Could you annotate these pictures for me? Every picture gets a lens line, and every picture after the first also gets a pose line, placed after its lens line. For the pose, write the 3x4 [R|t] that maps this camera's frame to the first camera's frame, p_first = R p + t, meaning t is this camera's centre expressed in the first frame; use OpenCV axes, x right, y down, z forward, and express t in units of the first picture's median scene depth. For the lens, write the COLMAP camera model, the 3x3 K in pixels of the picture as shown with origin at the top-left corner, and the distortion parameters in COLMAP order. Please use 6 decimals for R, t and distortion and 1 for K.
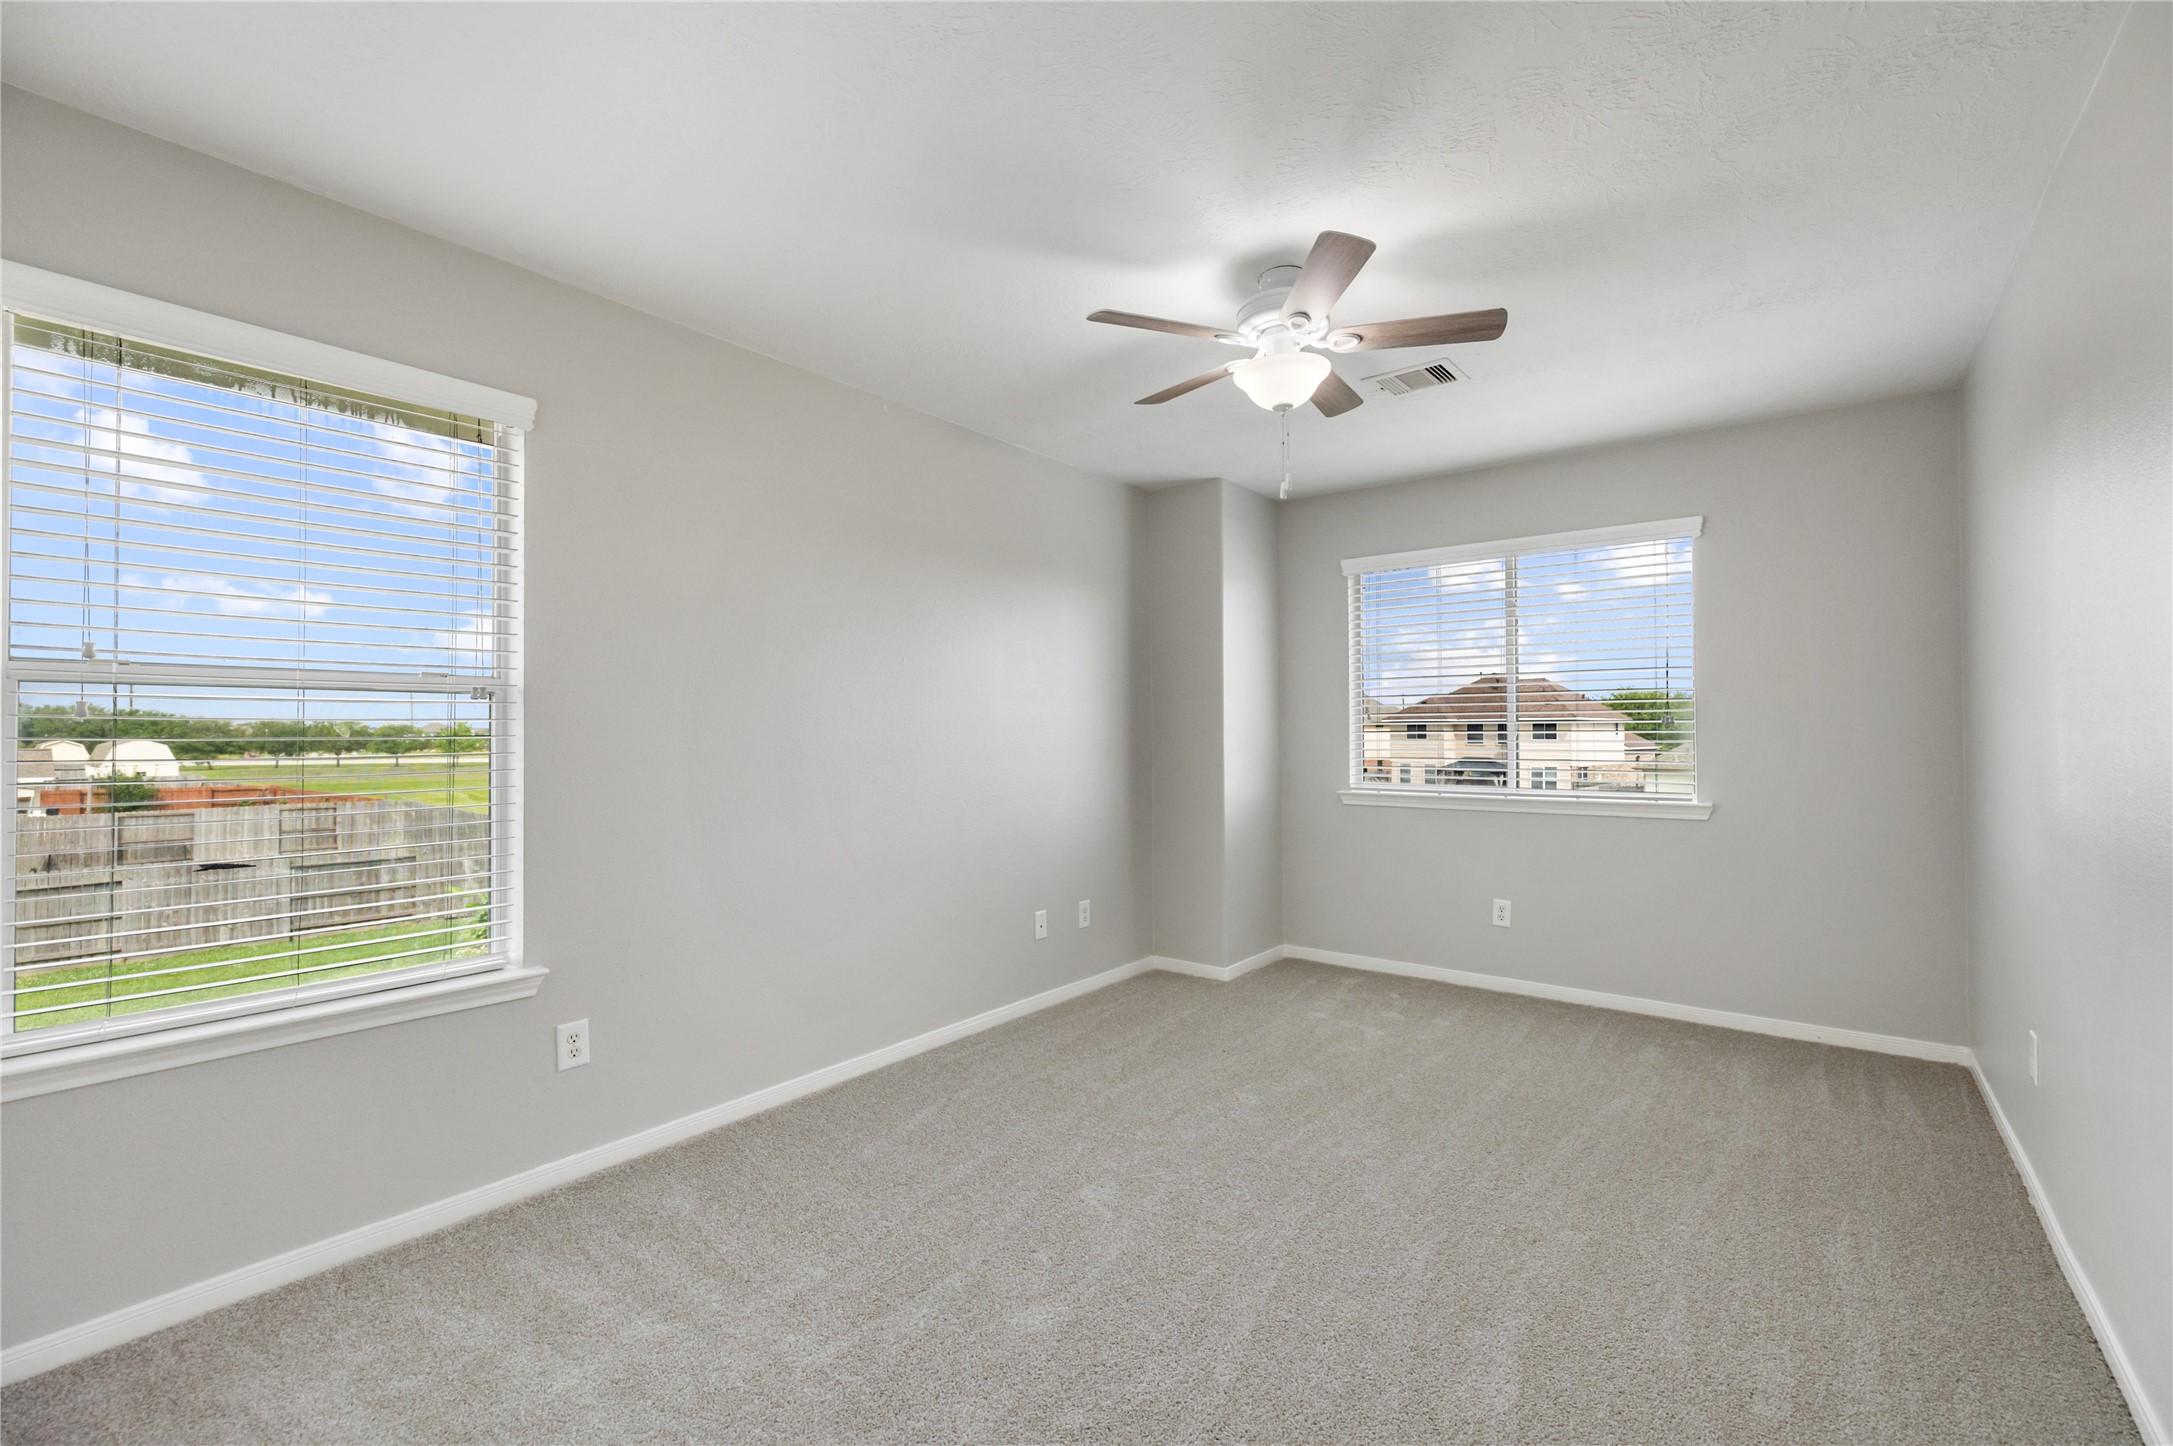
lens RADIAL K [[930.7, 0, 1074.8], [0, 930.7, 726.5], [0, 0, 1]] dist [0.003522, -0.000266]
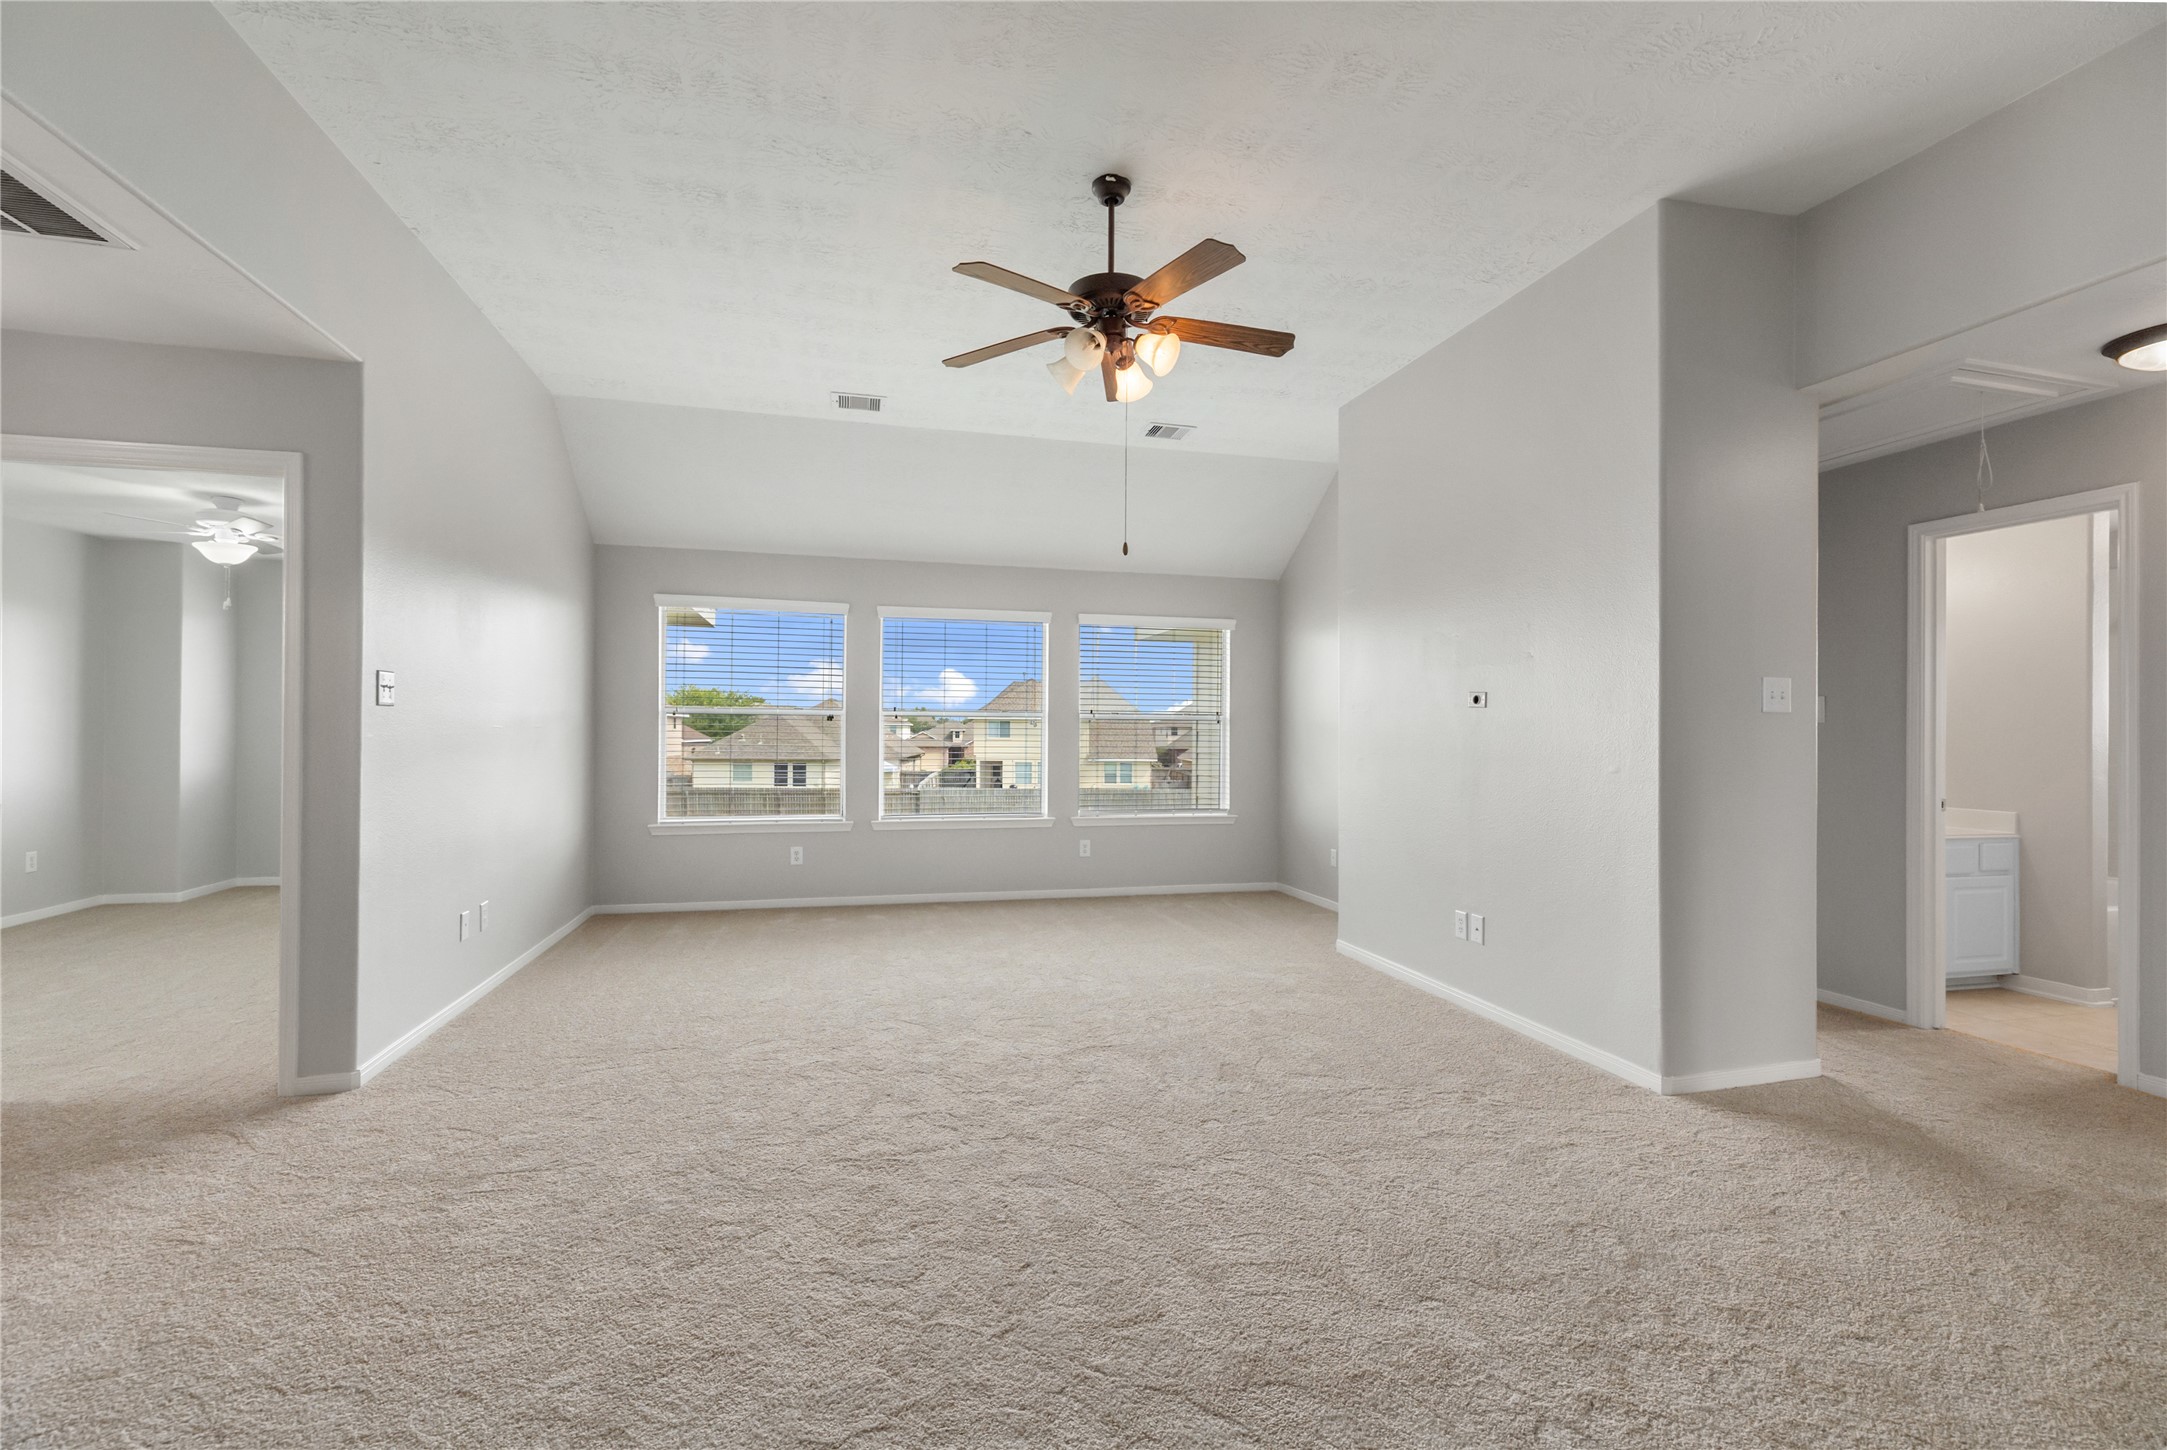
lens RADIAL K [[928.1, 0, 1077.8], [0, 928.1, 725.7], [0, 0, 1]] dist [0.003522, -0.000266]
pose [[0.598784, 0.016887, 0.800733, -0.153823], [-0.022476, 0.999738, -0.004277, -0.016486], [-0.800595, -0.015437, 0.599006, -0.918192]]
